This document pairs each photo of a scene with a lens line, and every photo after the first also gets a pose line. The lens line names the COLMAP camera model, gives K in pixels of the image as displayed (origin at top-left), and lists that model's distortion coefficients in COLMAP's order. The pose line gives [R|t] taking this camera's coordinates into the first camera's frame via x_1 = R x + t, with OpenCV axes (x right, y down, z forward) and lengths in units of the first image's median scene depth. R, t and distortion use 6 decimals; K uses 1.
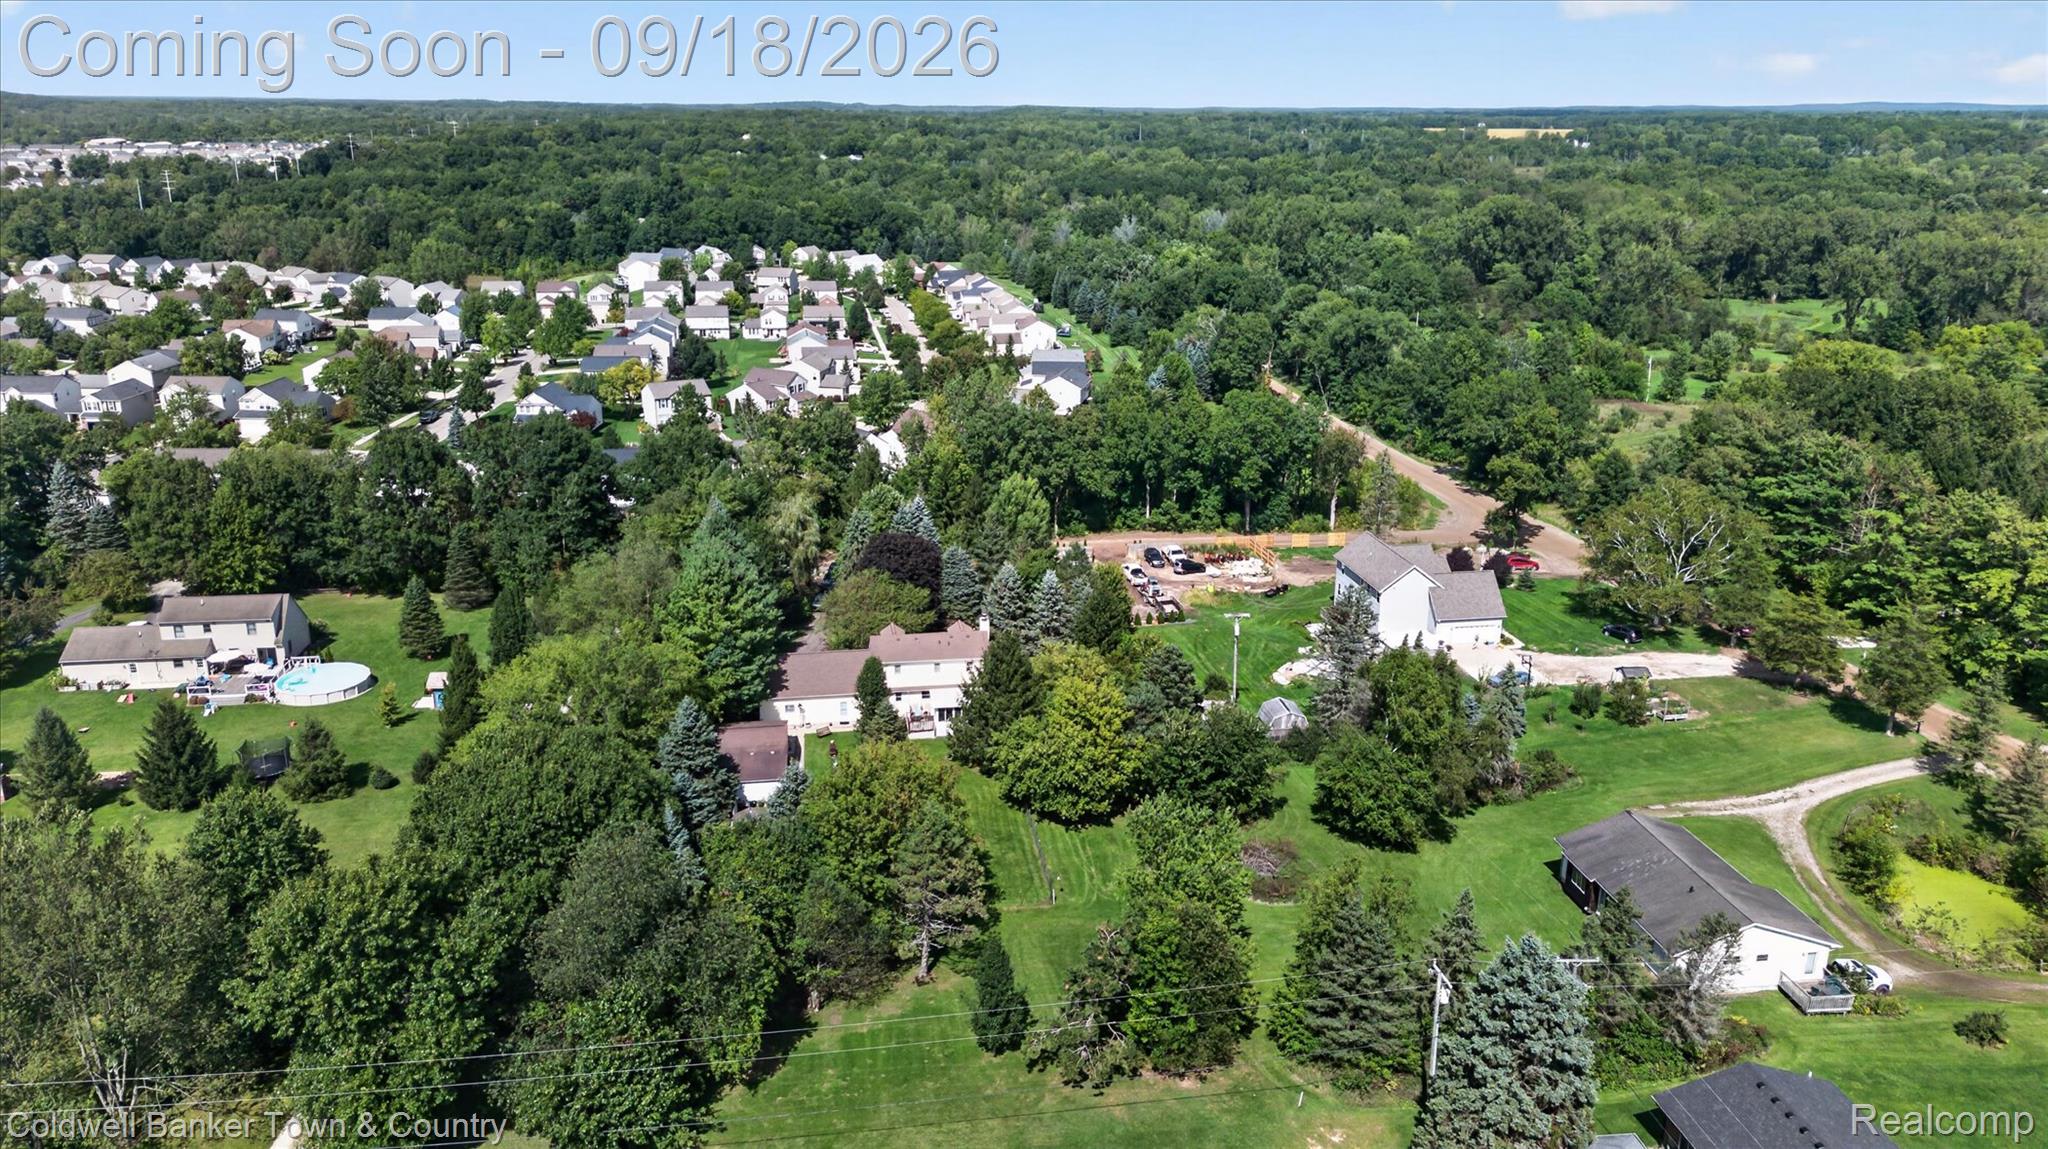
lens RADIAL K [[1450.9, 0, 1026.3], [0, 1450.9, 577.3], [0, 0, 1]] dist [0.084485, -0.077858]
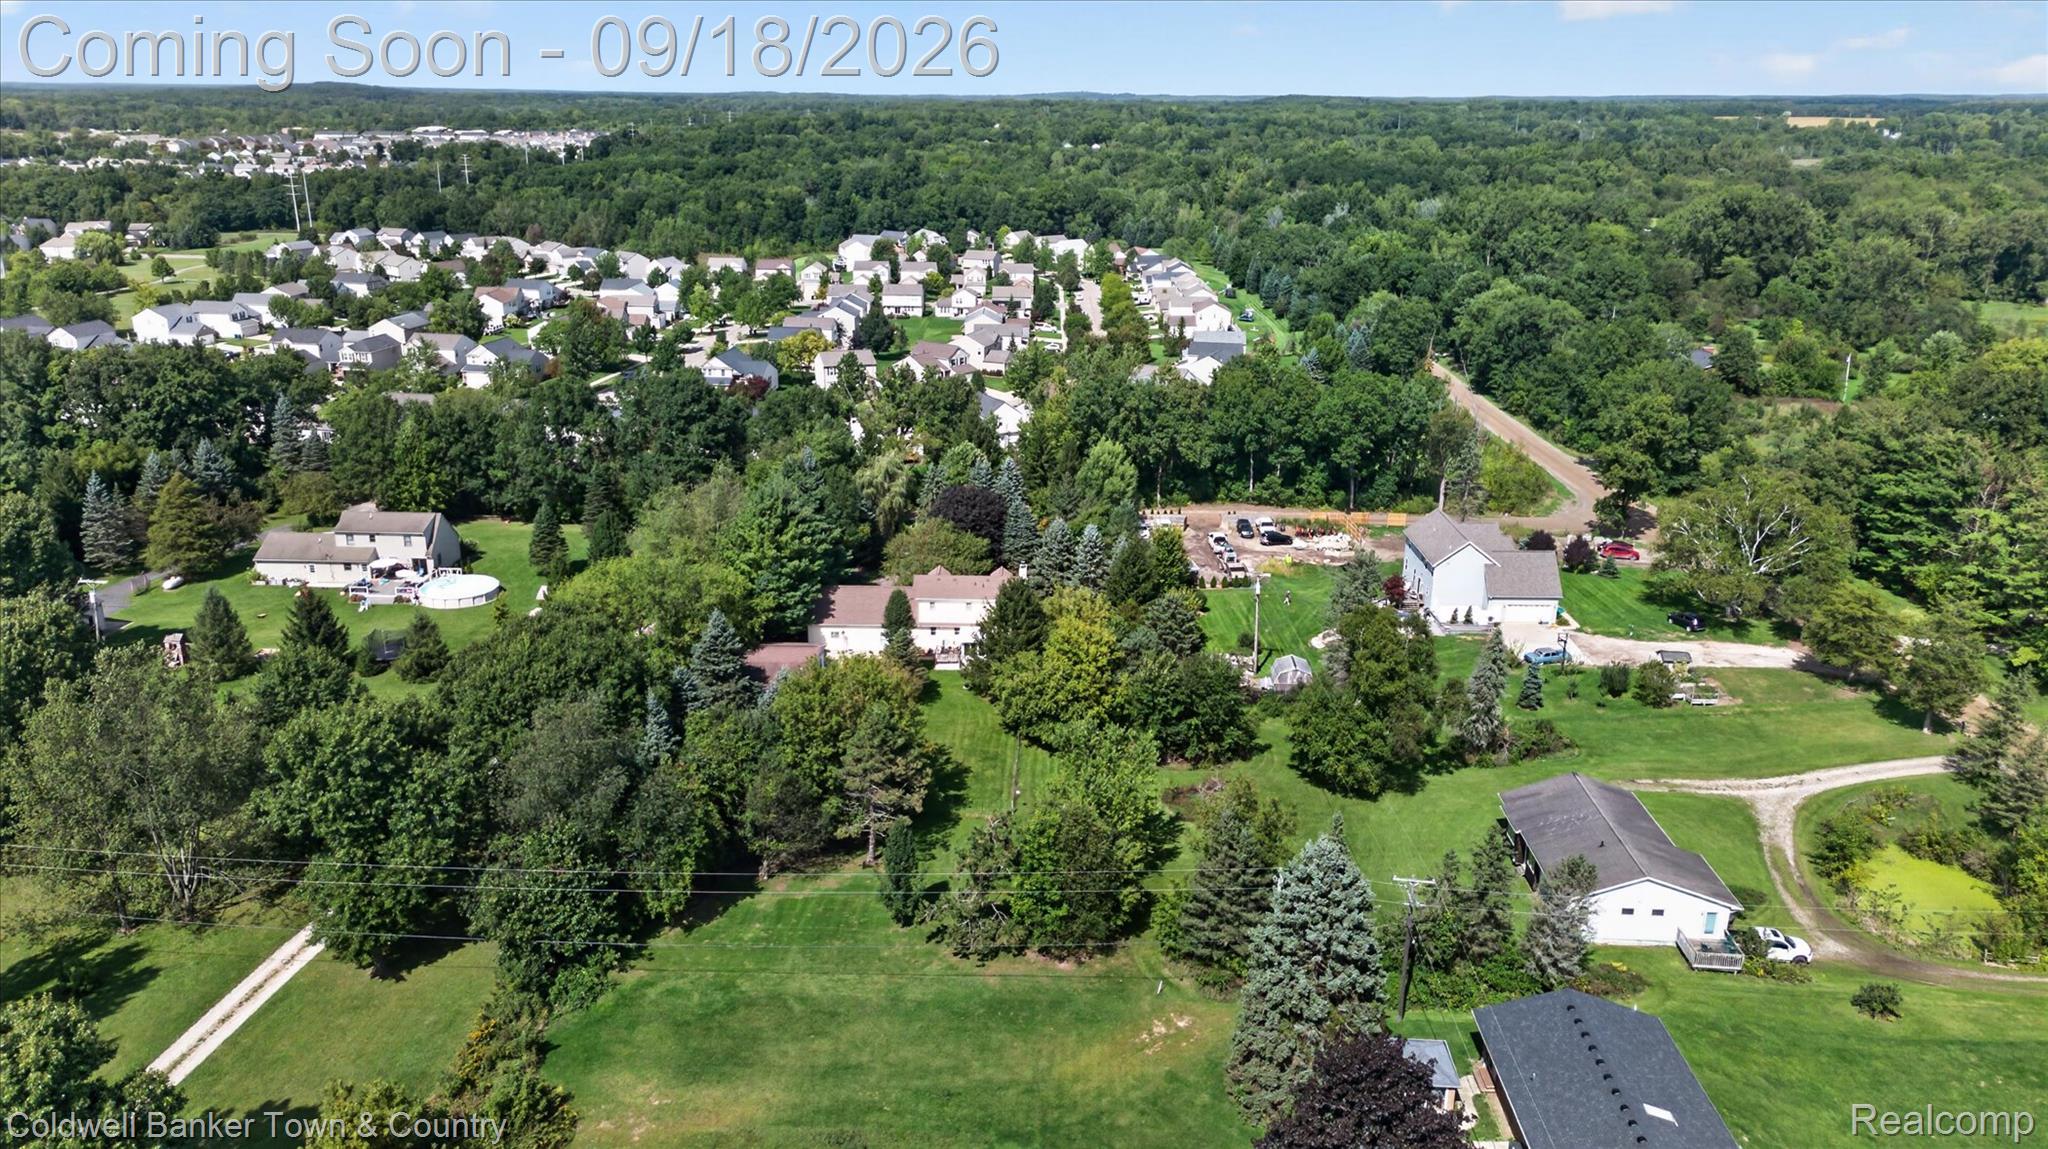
lens RADIAL K [[1450.9, 0, 1026.3], [0, 1450.9, 577.3], [0, 0, 1]] dist [0.084485, -0.077858]
pose [[0.984539, 0.055500, -0.166143, 0.119746], [-0.054526, 0.998458, 0.010421, 0.020412], [0.166465, -0.001201, 0.986047, -0.044644]]
